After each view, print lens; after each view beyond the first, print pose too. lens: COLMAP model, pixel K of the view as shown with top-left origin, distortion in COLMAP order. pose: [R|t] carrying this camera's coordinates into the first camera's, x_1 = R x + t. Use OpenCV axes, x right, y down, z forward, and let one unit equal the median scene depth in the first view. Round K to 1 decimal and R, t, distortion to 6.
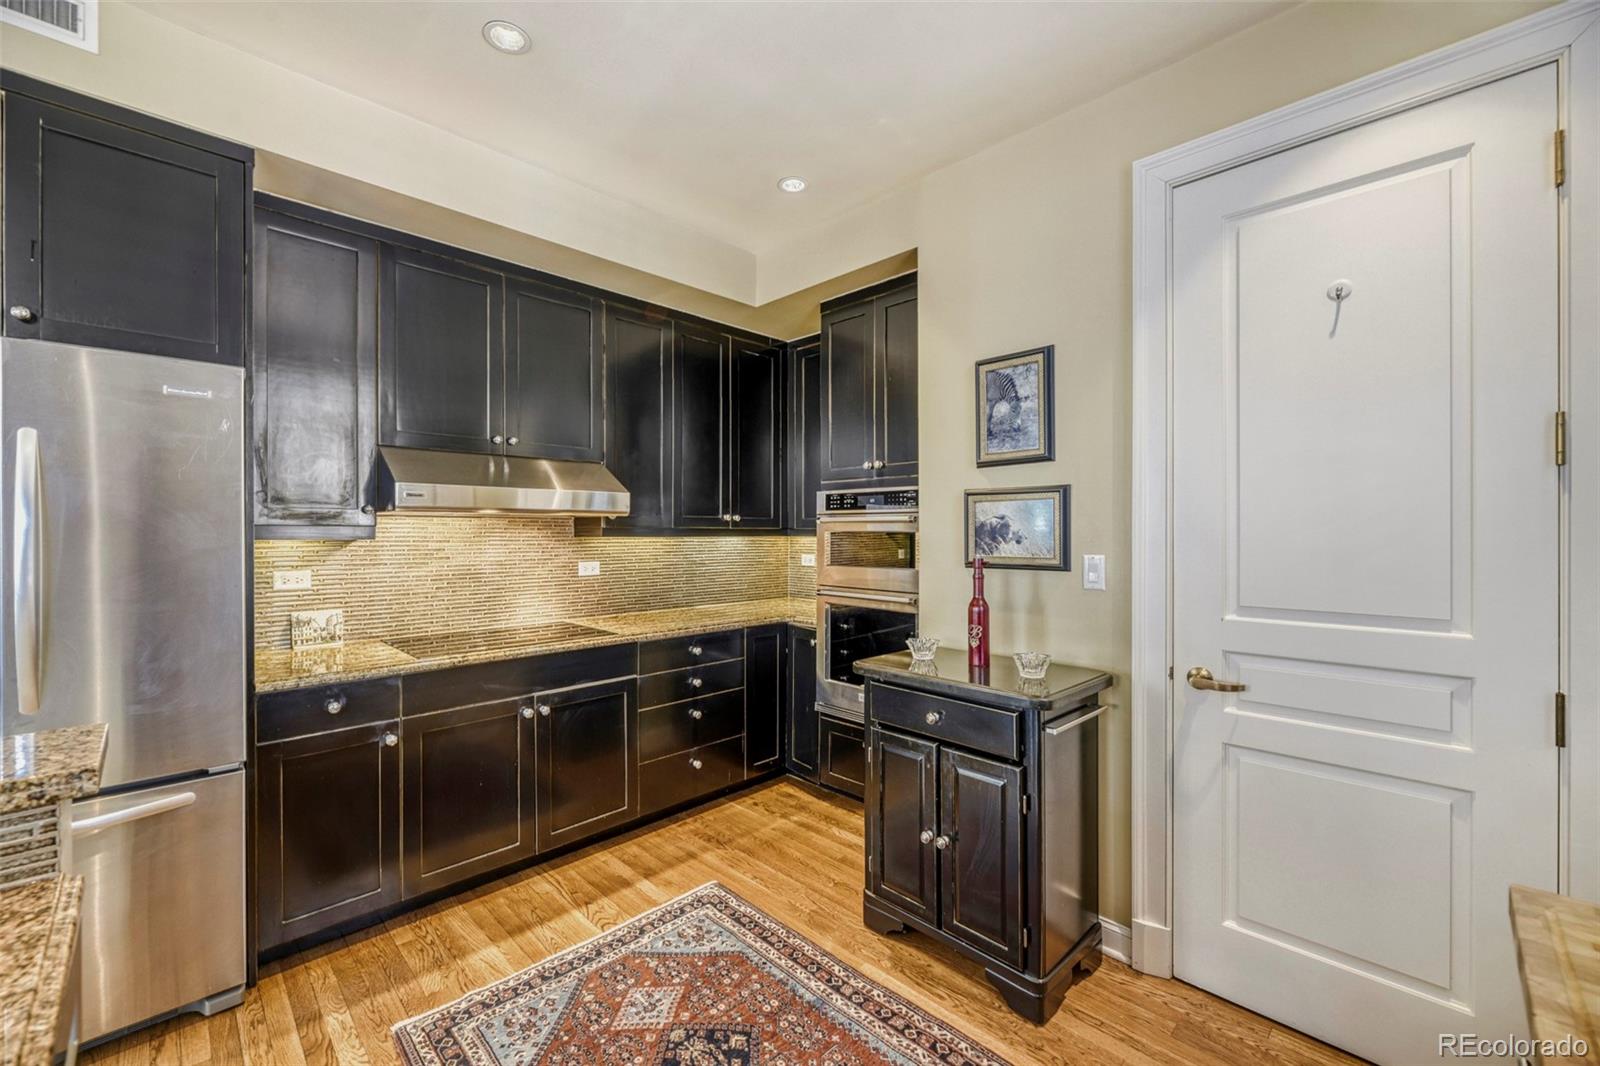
lens RADIAL K [[647.2, 0, 800.8], [0, 647.2, 533.4], [0, 0, 1]] dist [0.002201, -0.001551]
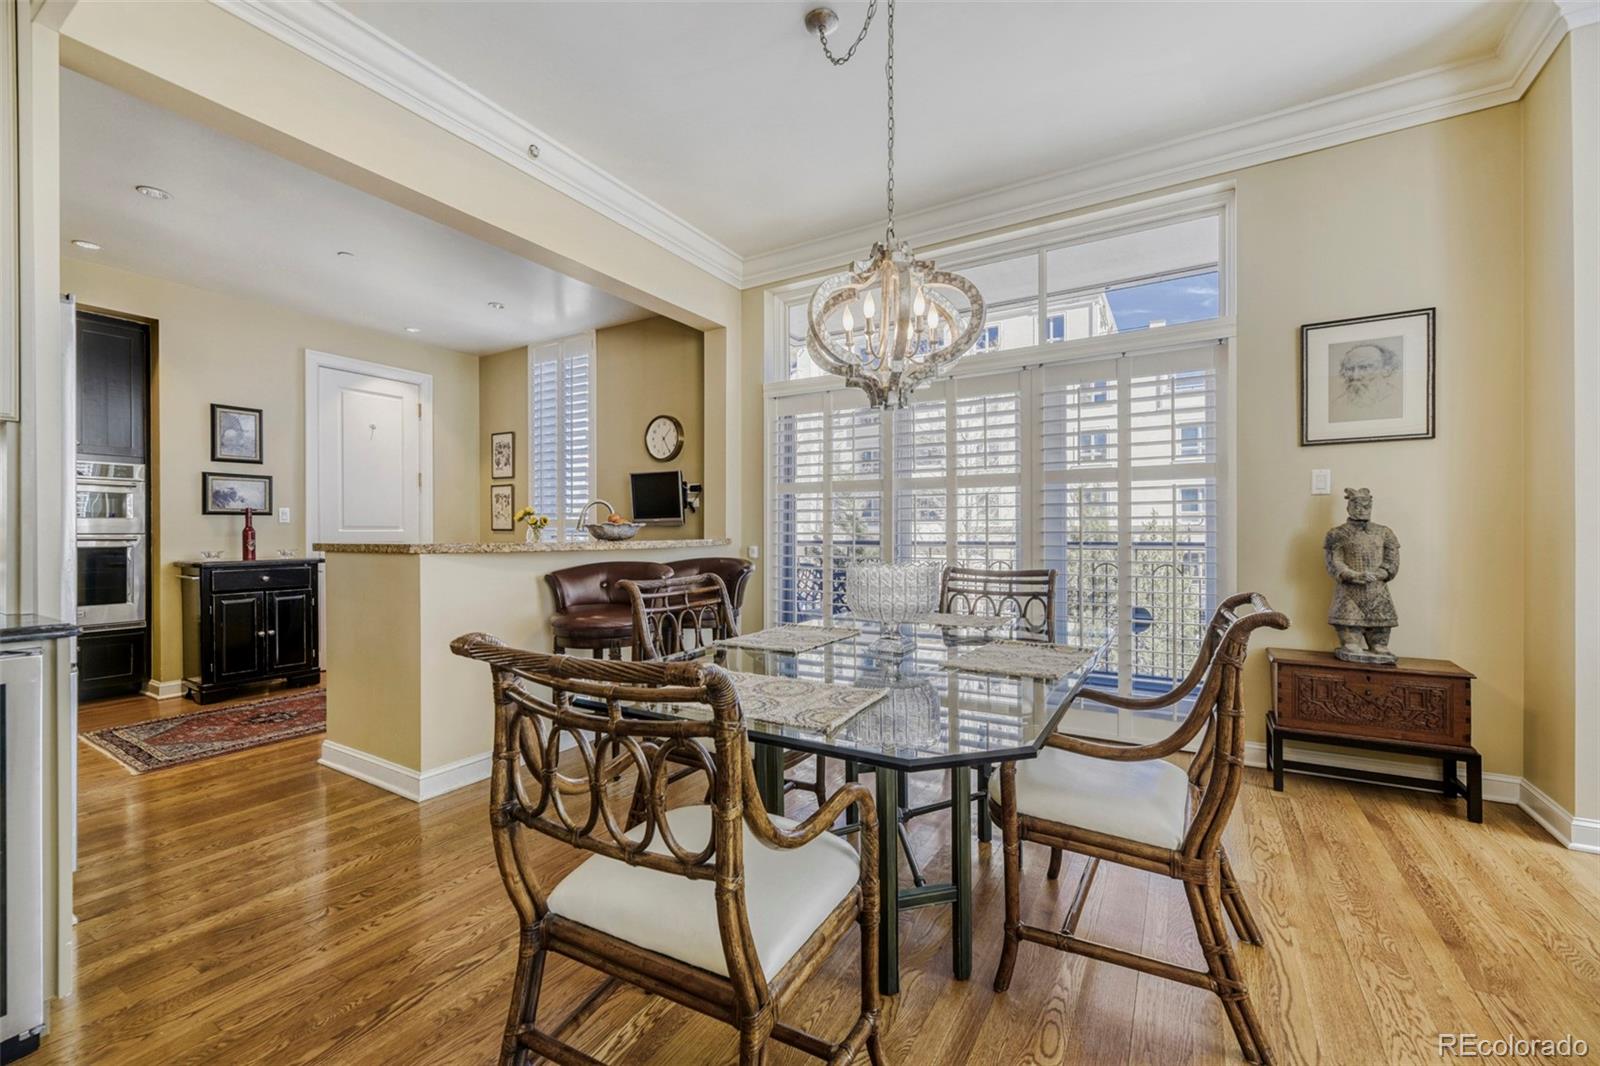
lens RADIAL K [[647.2, 0, 801.1], [0, 647.2, 532.2], [0, 0, 1]] dist [0.002201, -0.001551]
pose [[-0.247044, -0.002201, 0.969002, -2.120305], [0.004355, 0.999985, 0.003382, 0.113804], [-0.968994, 0.005055, -0.247031, -0.195719]]
